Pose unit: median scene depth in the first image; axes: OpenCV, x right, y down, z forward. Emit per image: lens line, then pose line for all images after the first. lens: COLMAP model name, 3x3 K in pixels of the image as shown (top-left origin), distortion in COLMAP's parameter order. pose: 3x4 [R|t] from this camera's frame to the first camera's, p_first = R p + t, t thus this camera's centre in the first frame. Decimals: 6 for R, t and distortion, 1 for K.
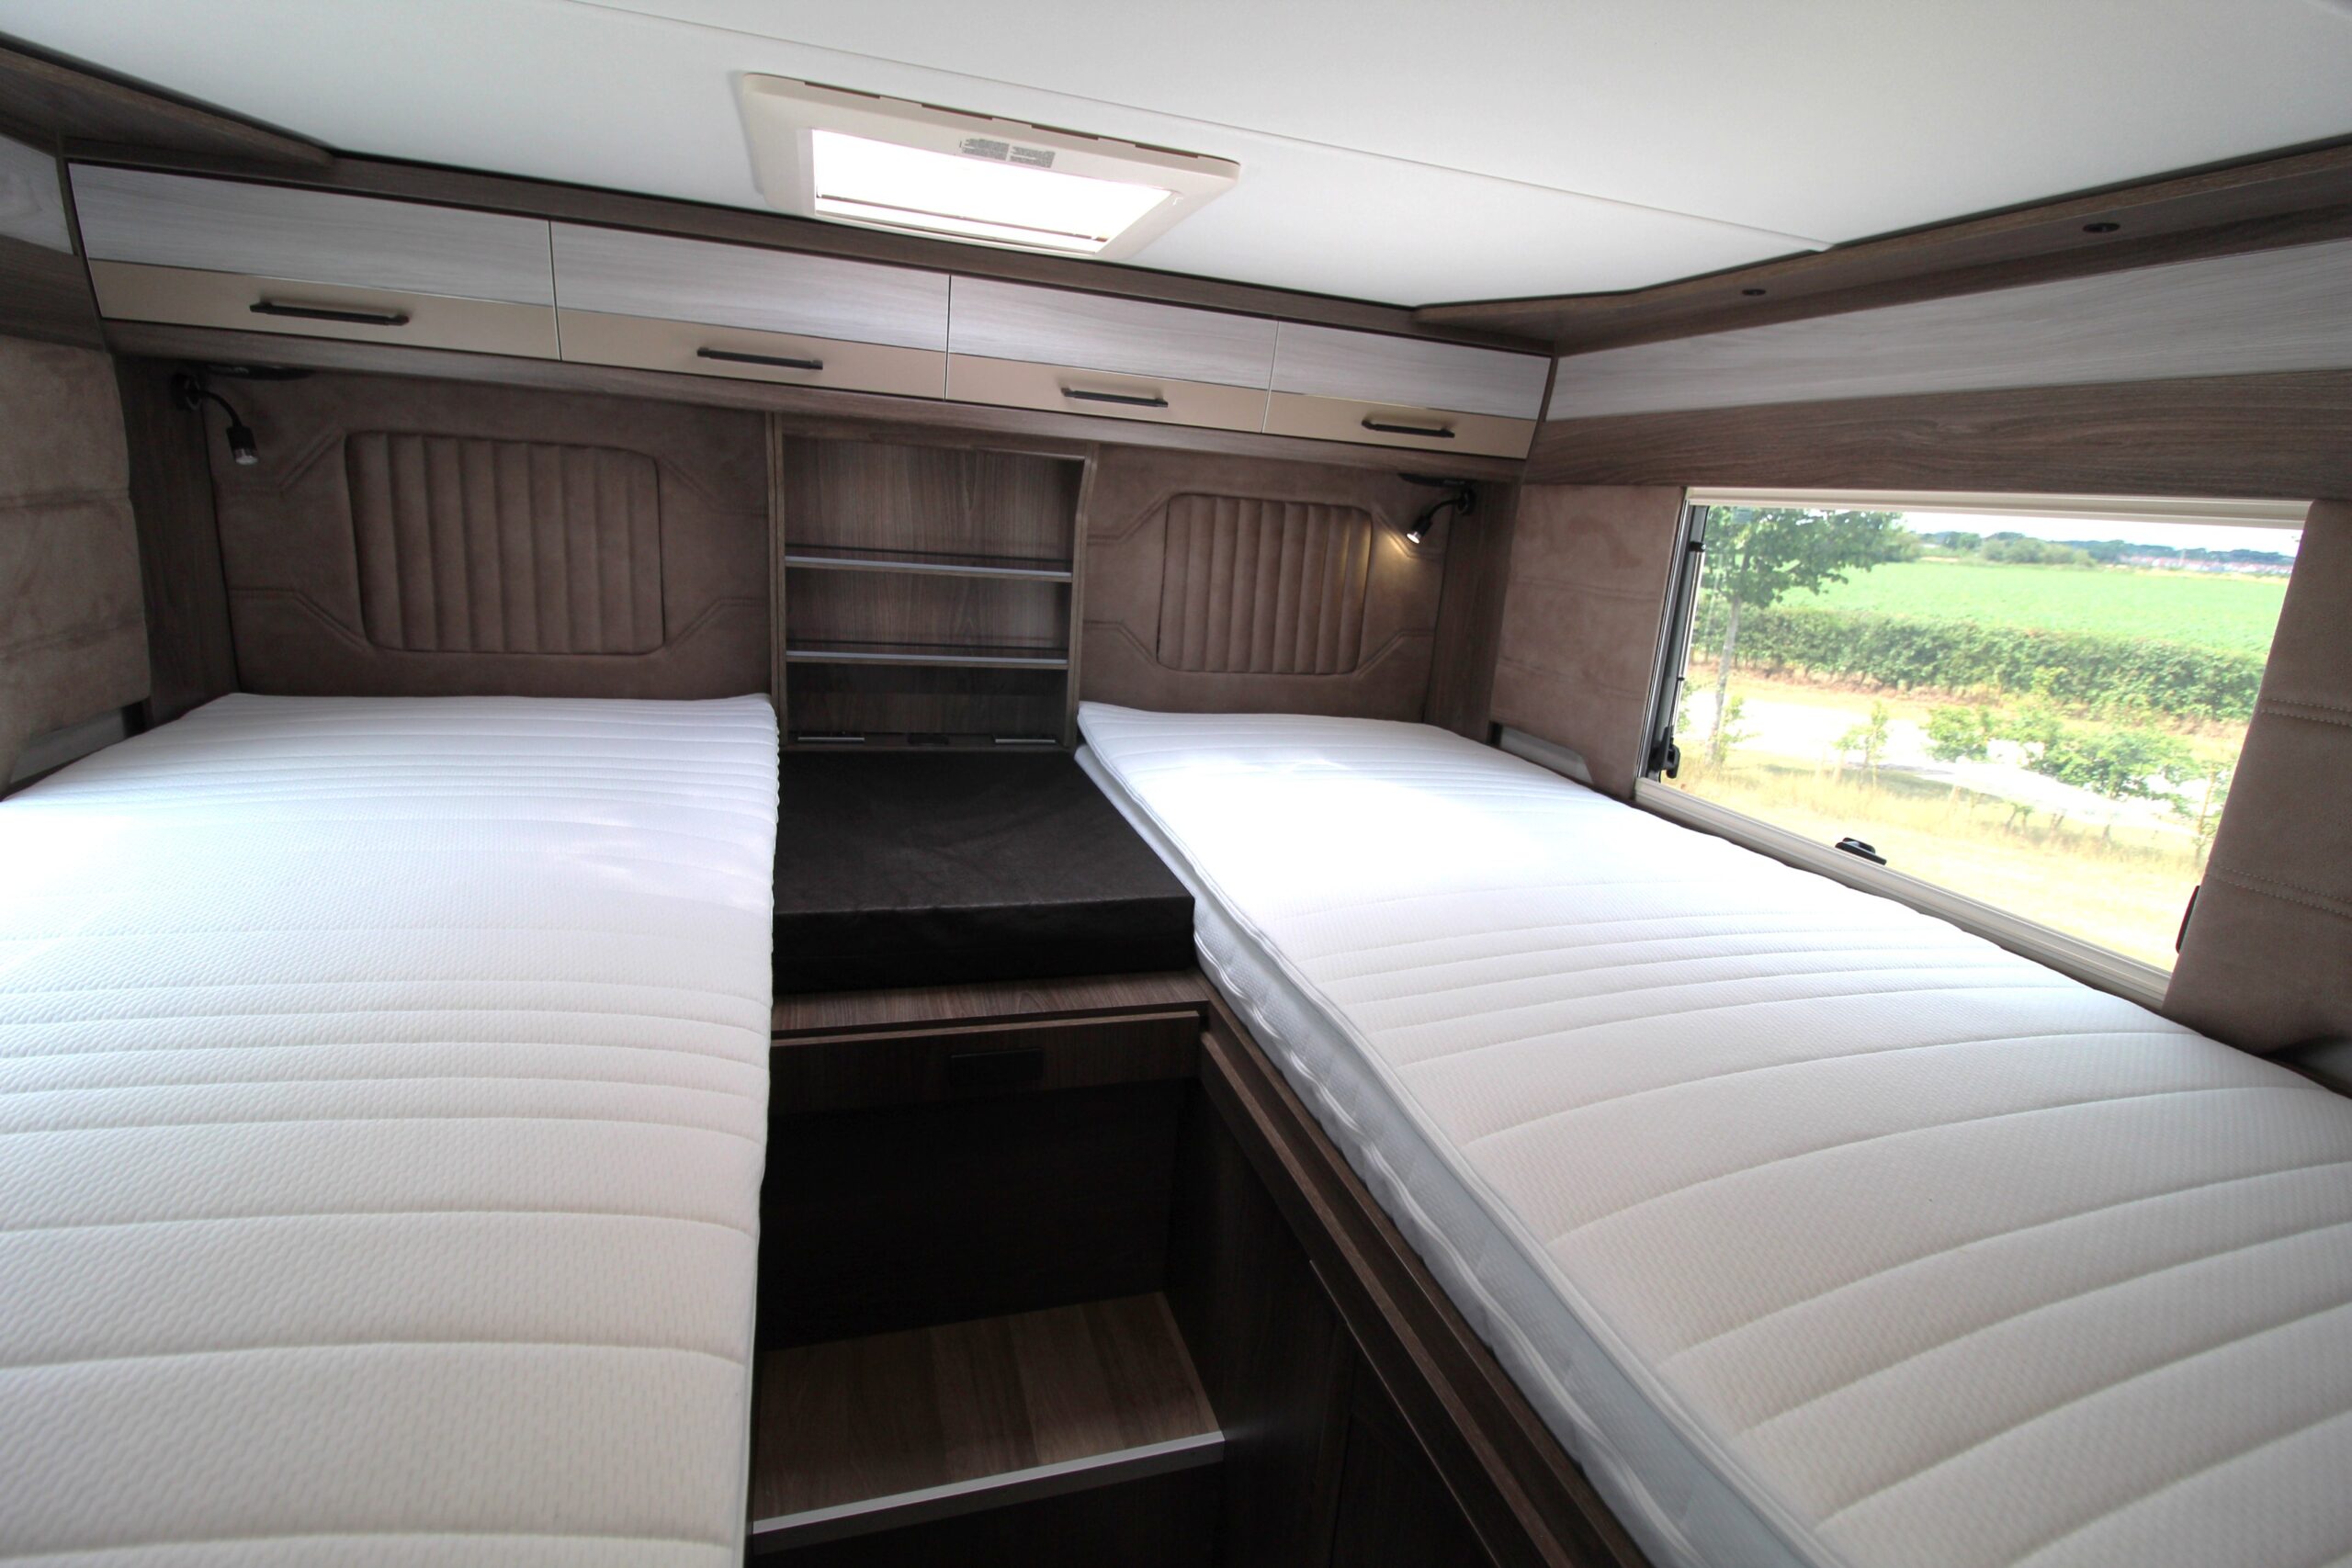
lens RADIAL K [[1089.4, 0, 1191.8], [0, 1089.4, 771.8], [0, 0, 1]] dist [-0.004529, -0.010549]
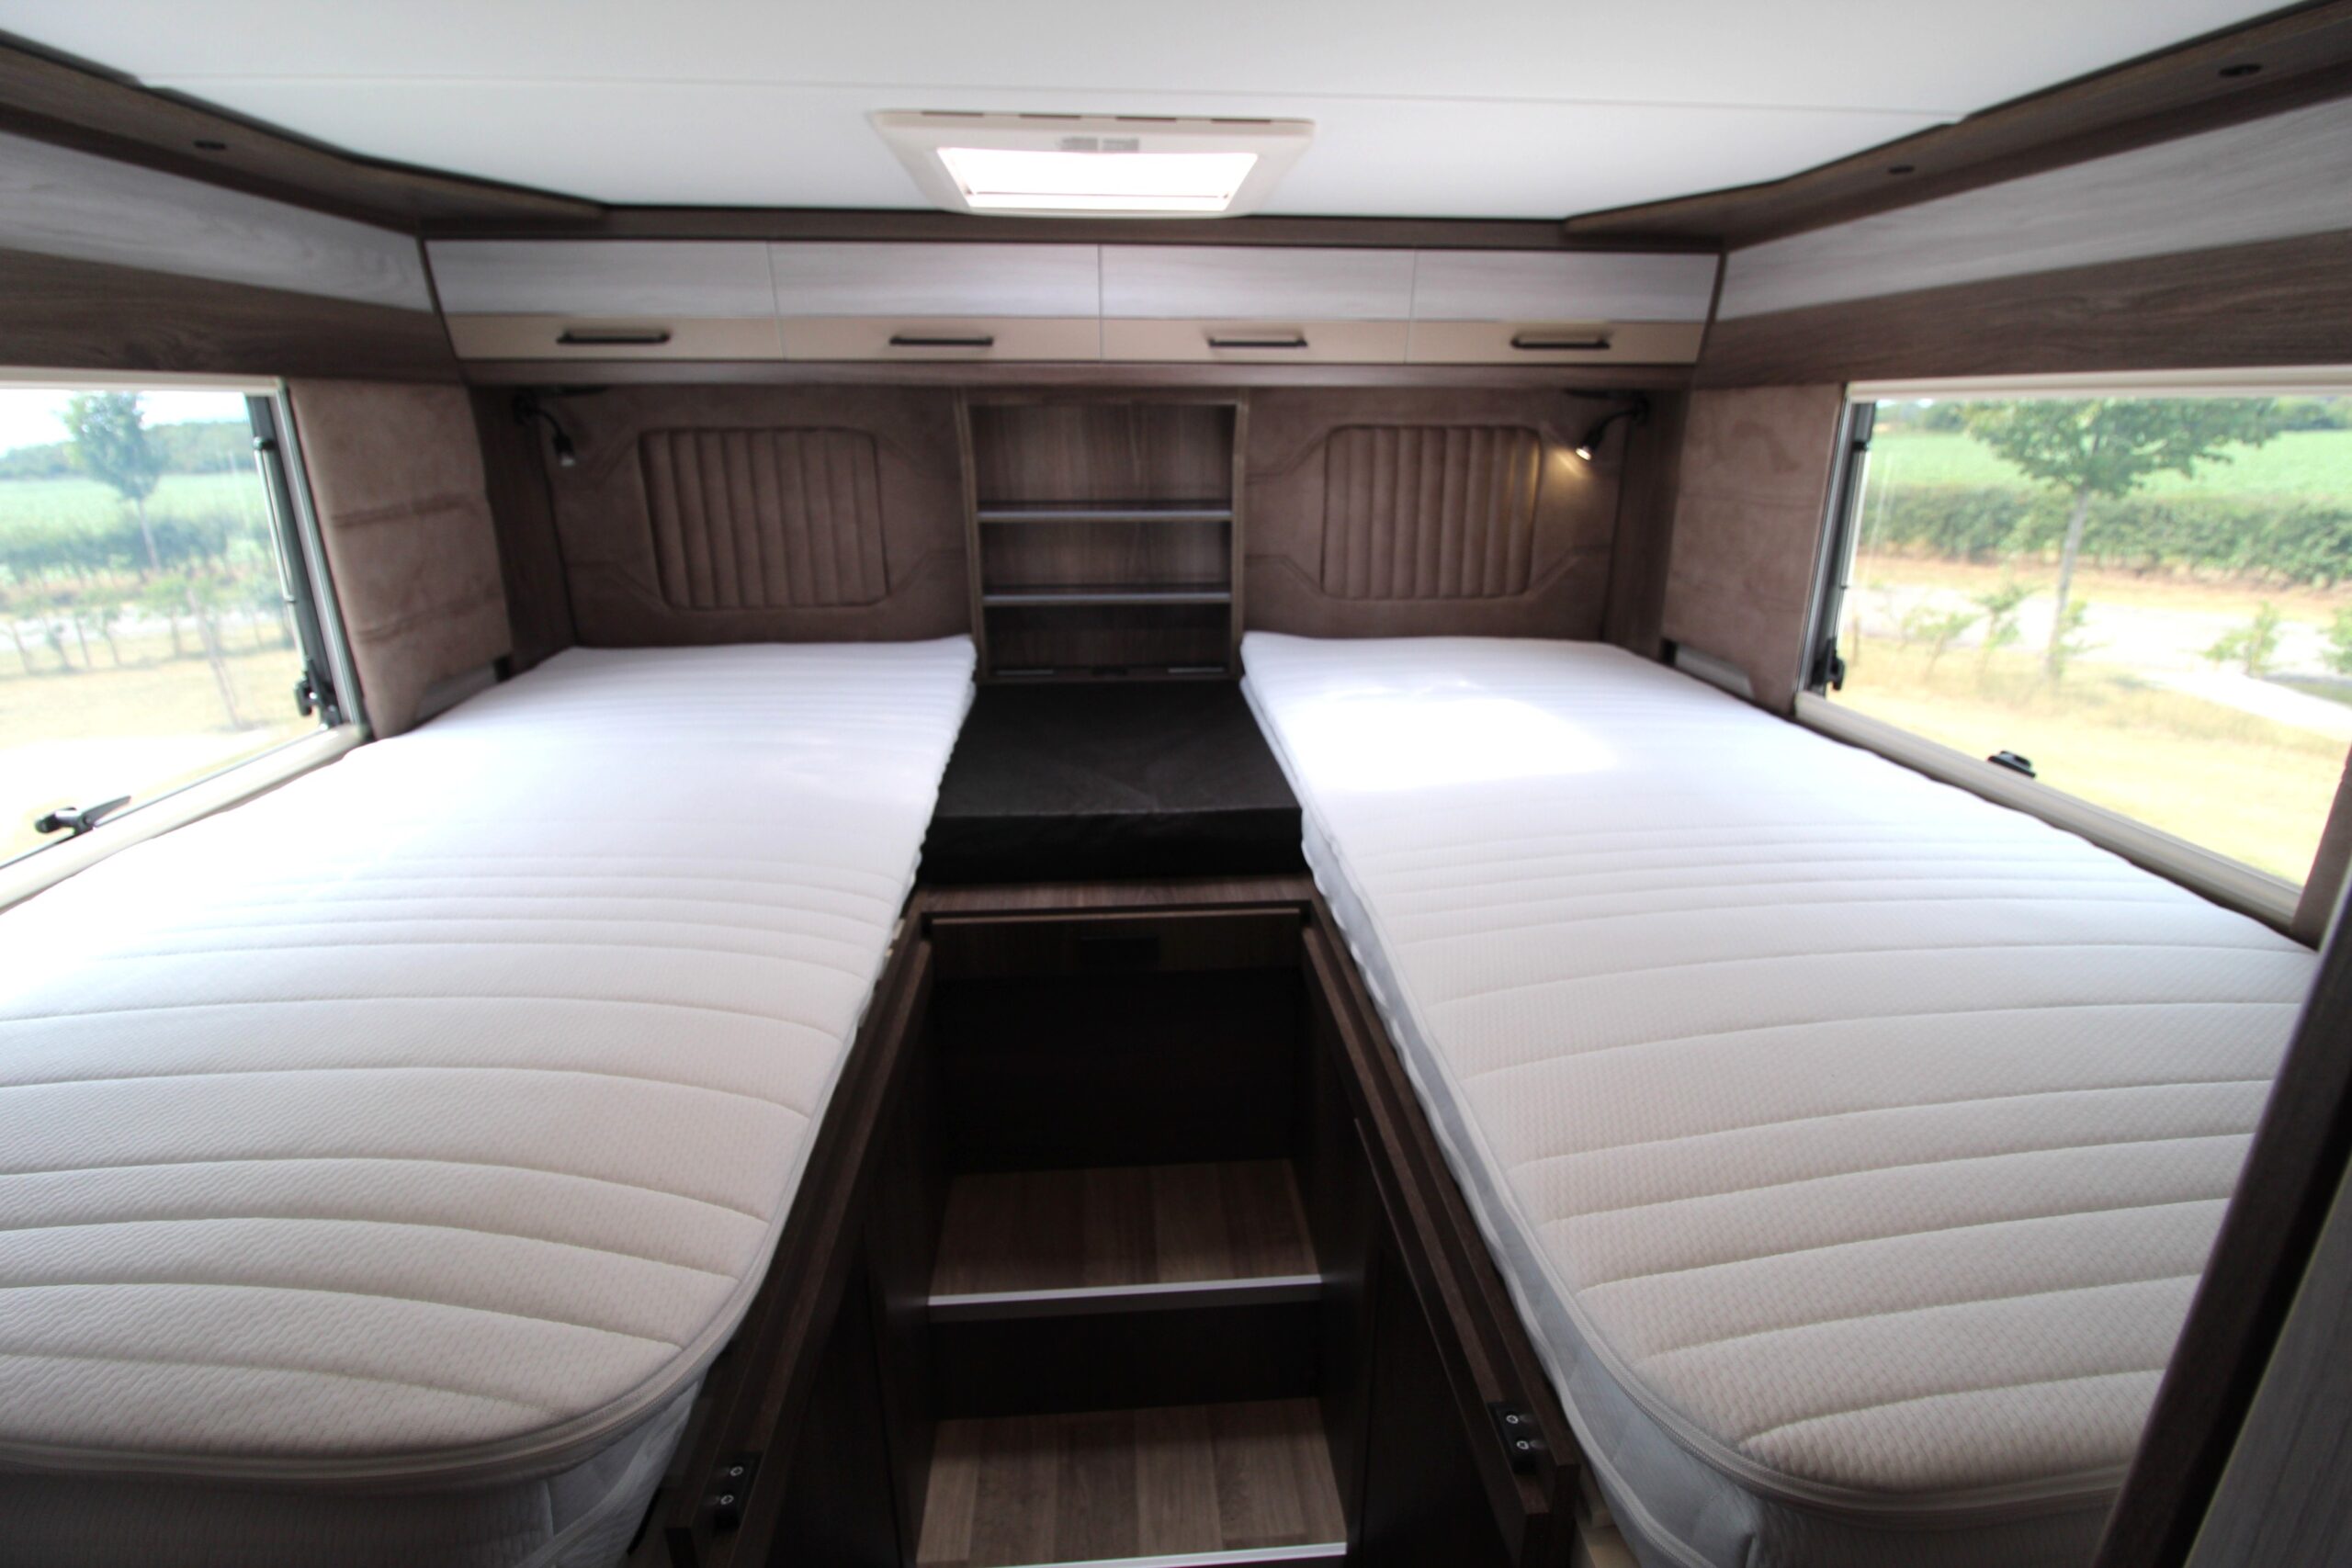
lens RADIAL K [[1089.4, 0, 1194.6], [0, 1089.4, 773.4], [0, 0, 1]] dist [-0.004529, -0.010549]
pose [[0.970470, -0.002244, -0.241211, 0.119557], [0.017748, 0.997911, 0.062123, 0.007540], [0.240567, -0.064570, 0.968482, -0.066664]]
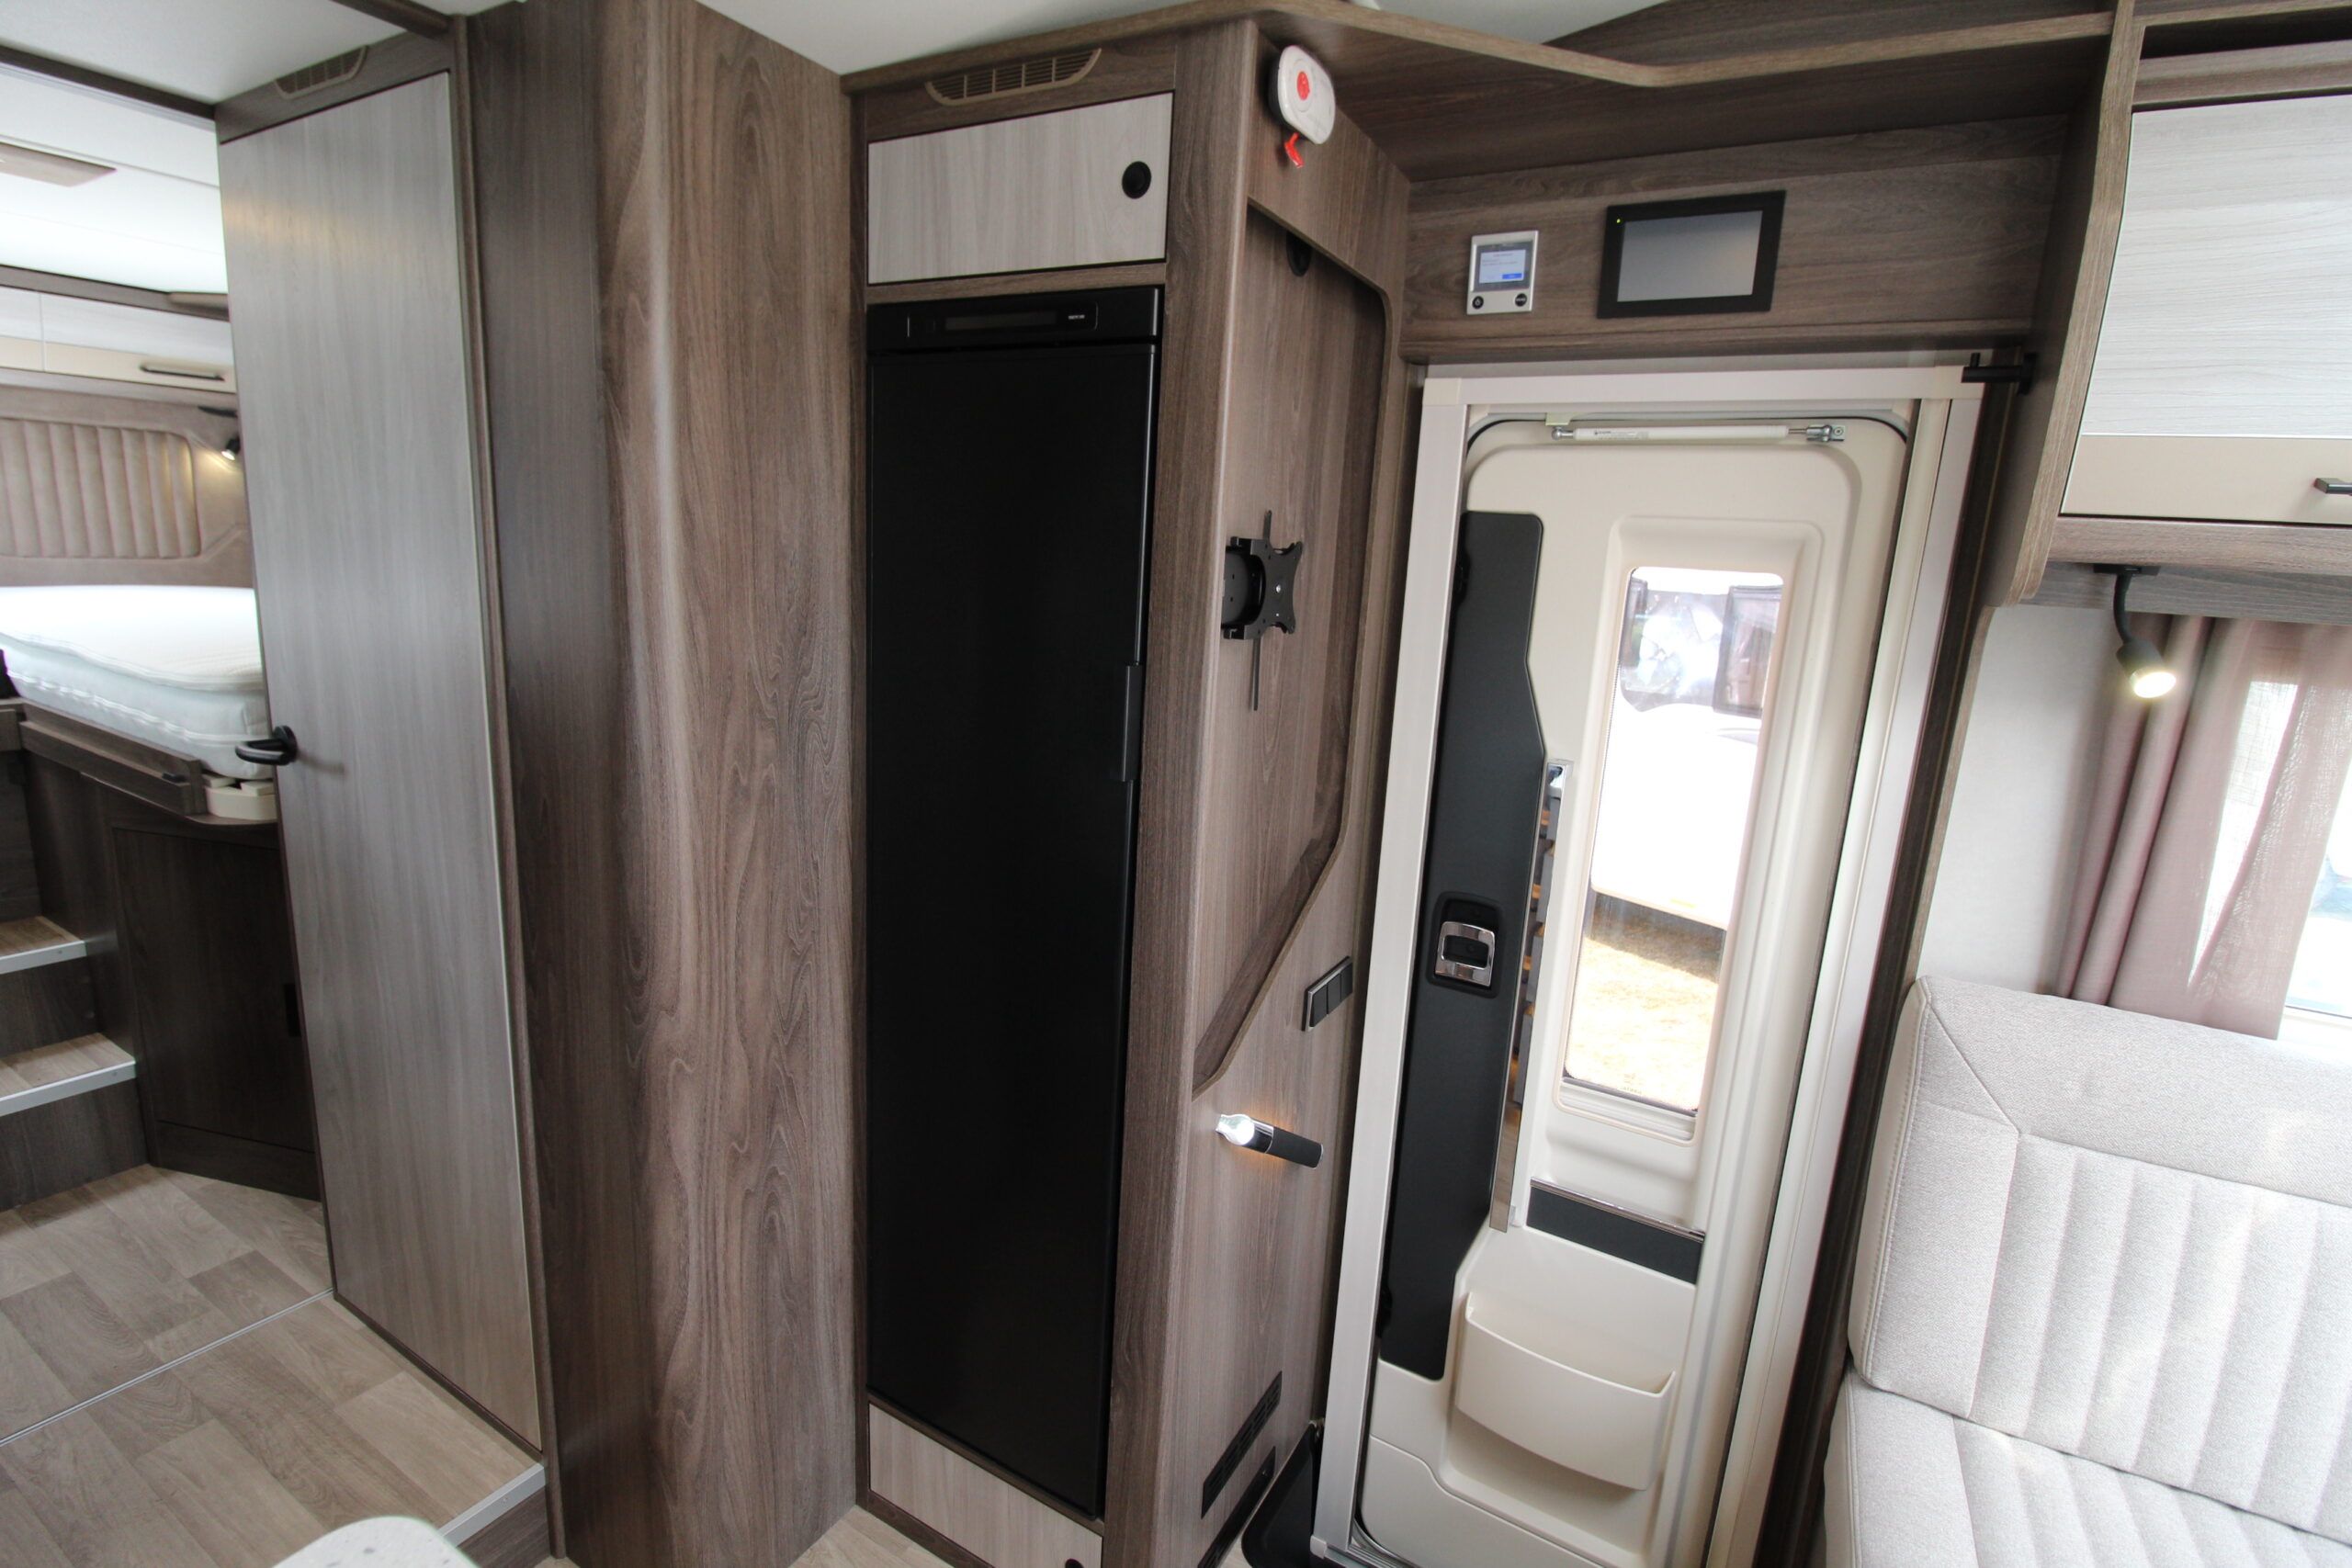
lens RADIAL K [[1089.4, 0, 1188.6], [0, 1089.4, 770.5], [0, 0, 1]] dist [-0.004529, -0.010549]
pose [[0.739491, -0.165778, 0.652434, 0.177413], [0.159745, 0.984733, 0.069152, 0.341059], [-0.653938, 0.053086, 0.754684, -0.985953]]
